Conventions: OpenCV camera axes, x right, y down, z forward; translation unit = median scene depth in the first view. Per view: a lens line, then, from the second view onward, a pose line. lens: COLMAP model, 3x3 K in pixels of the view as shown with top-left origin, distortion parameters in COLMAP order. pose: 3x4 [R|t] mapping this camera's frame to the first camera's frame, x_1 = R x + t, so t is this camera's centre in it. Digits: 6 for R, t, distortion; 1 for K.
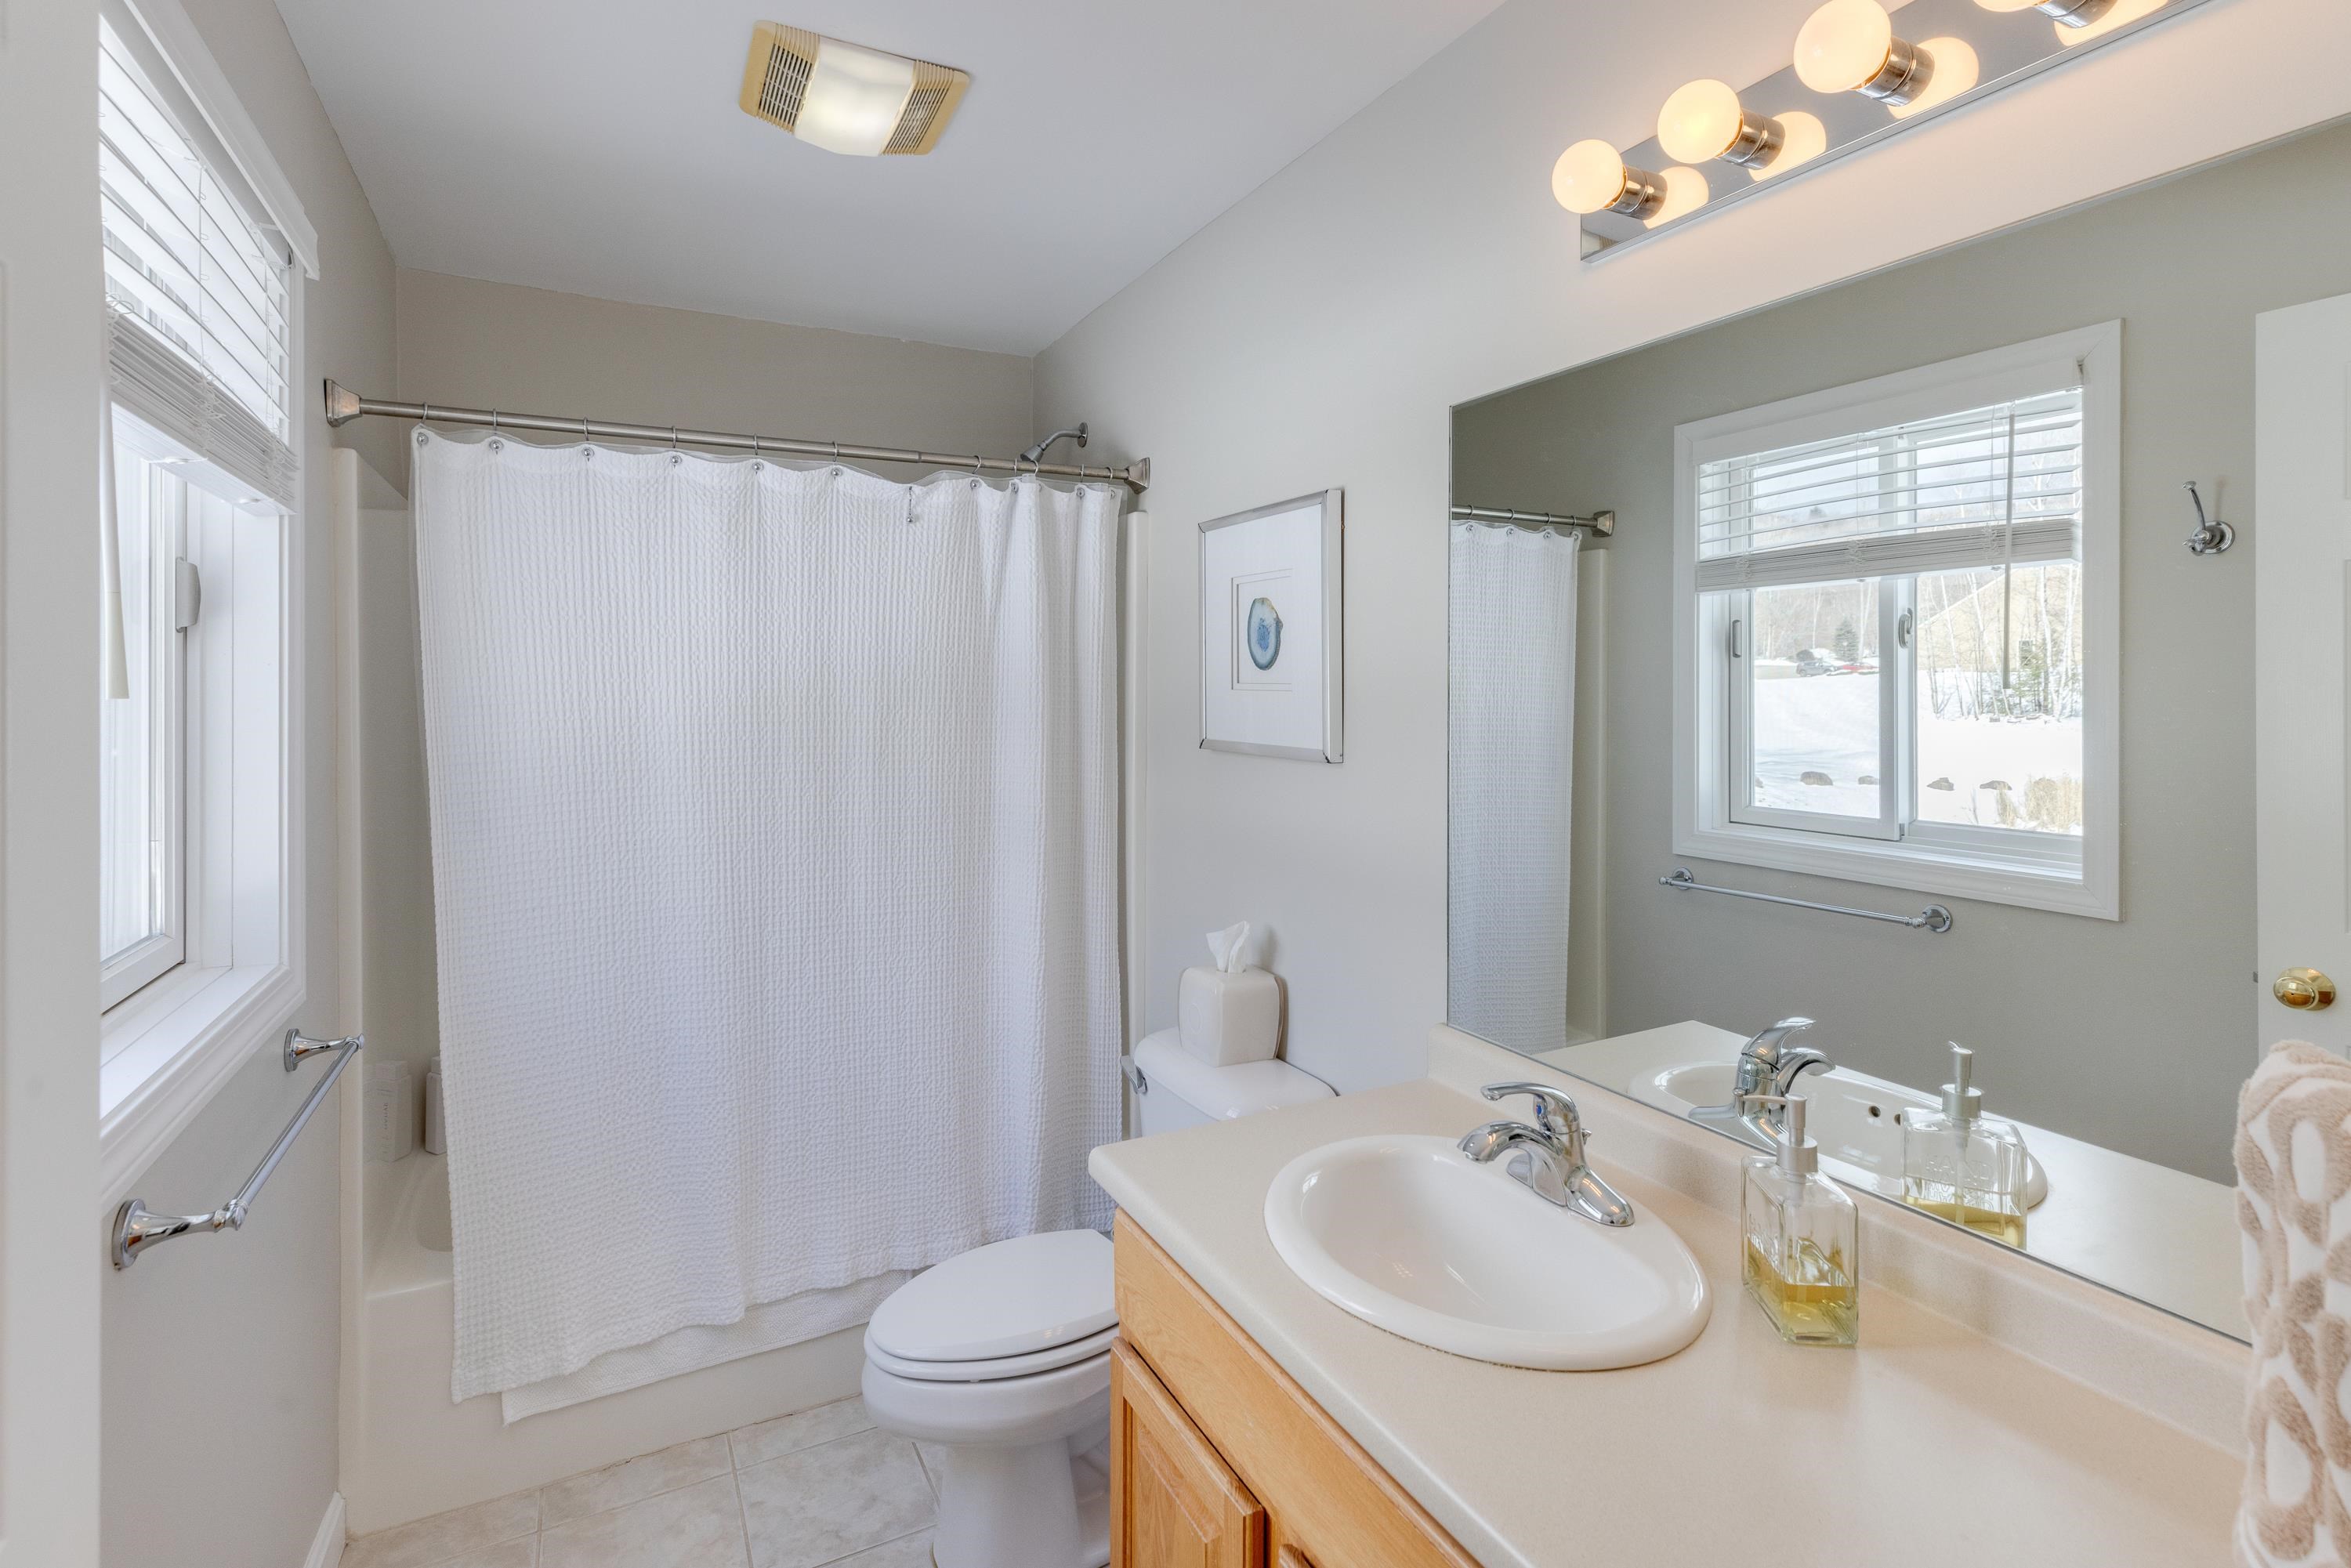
lens RADIAL K [[1050.4, 0, 1175.1], [0, 1050.4, 626.5], [0, 0, 1]] dist [0.001460, 0.000949]
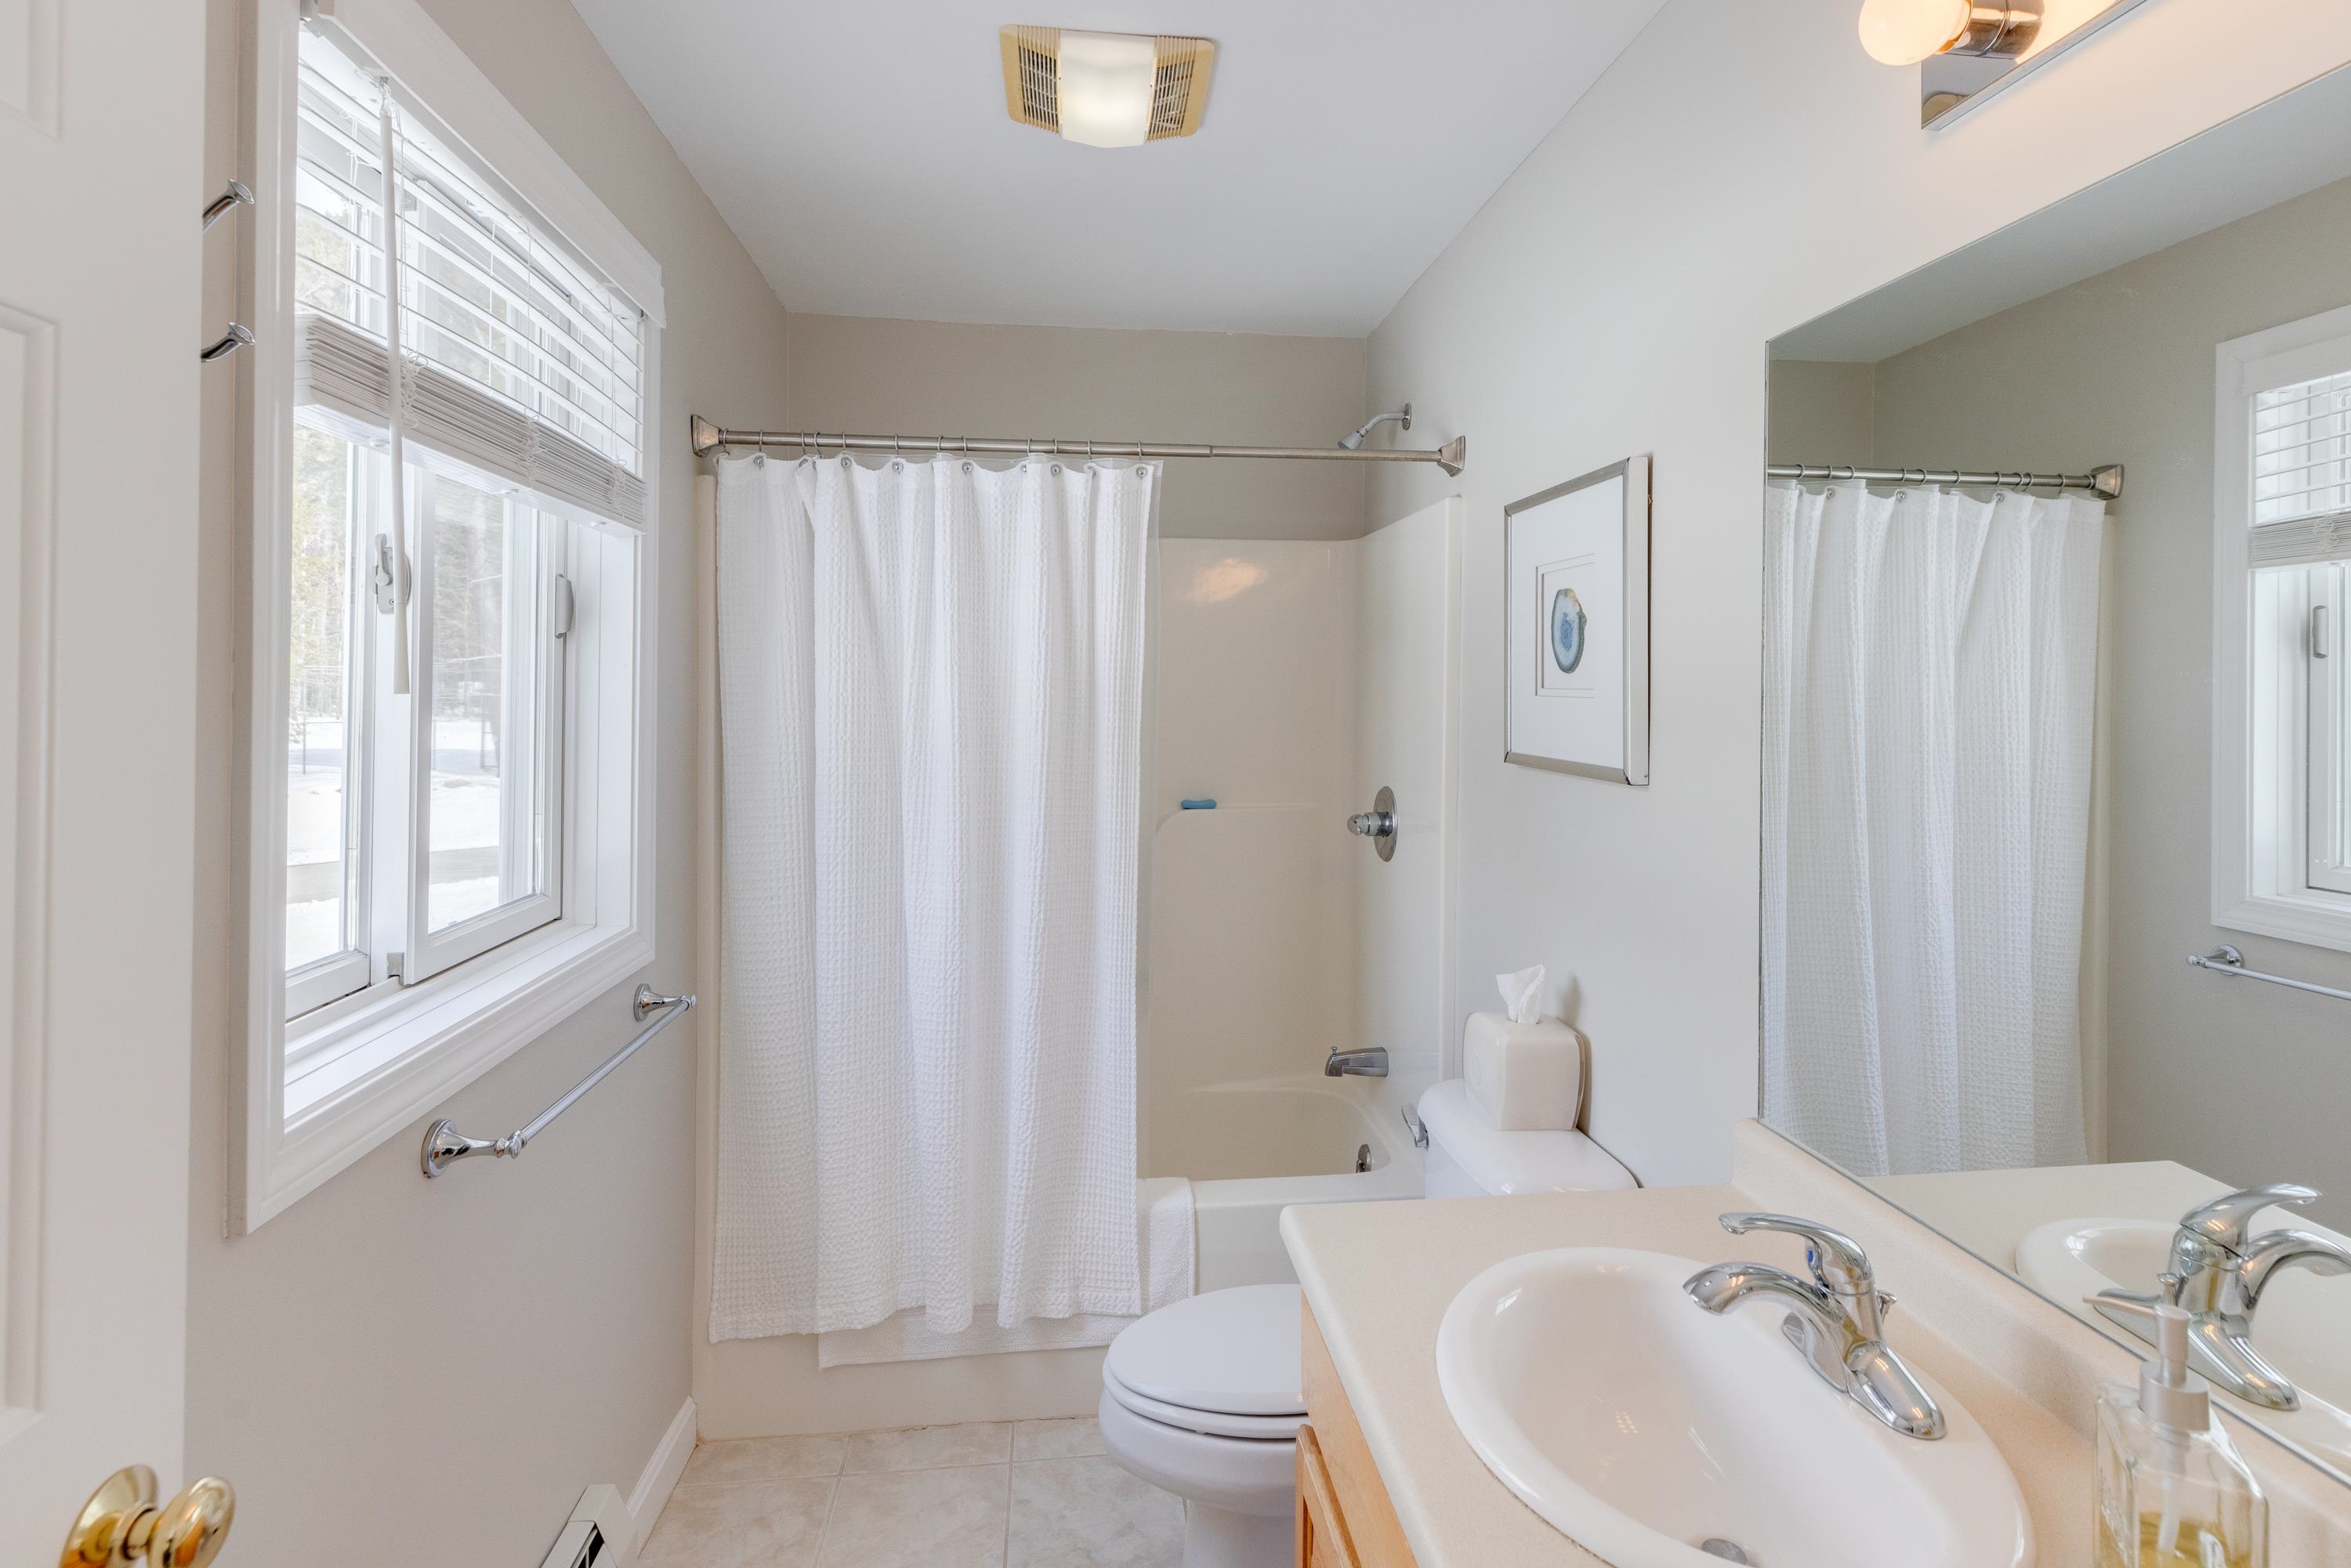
lens RADIAL K [[1104.0, 0, 1184.3], [0, 1104.0, 626.8], [0, 0, 1]] dist [0.002599, 0.000795]
pose [[0.942710, -0.010757, -0.333440, 0.108956], [0.010812, 0.999940, -0.001691, 0.002203], [0.333439, -0.002011, 0.942770, 0.057263]]
